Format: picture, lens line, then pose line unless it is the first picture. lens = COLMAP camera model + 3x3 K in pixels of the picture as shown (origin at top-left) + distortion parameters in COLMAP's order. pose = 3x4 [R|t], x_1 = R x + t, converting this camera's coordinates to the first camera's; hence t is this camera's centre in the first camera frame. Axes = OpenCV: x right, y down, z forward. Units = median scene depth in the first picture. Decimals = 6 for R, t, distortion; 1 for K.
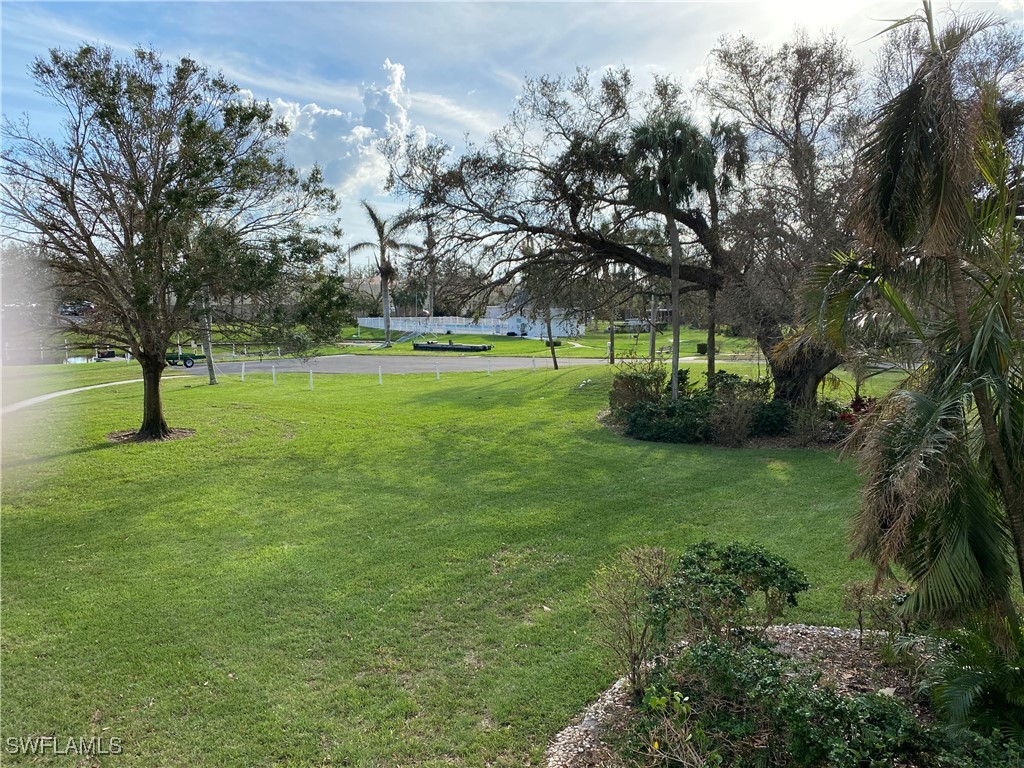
lens RADIAL K [[785.1, 0, 514.5], [0, 785.1, 391.0], [0, 0, 1]] dist [0.020245, -0.036101]
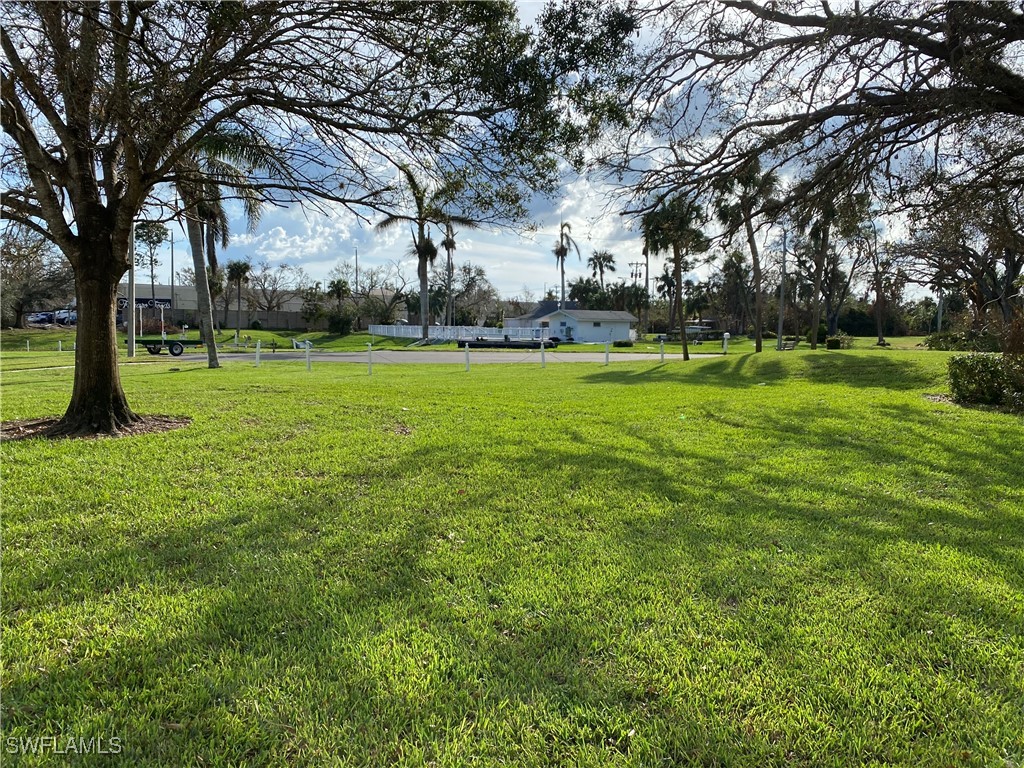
lens RADIAL K [[785.1, 0, 525.7], [0, 785.1, 390.5], [0, 0, 1]] dist [0.020245, -0.036101]
pose [[0.999598, 0.008602, 0.027034, -0.081438], [-0.007702, 0.999419, -0.033202, 0.017499], [-0.027304, 0.032981, 0.999083, 0.195574]]
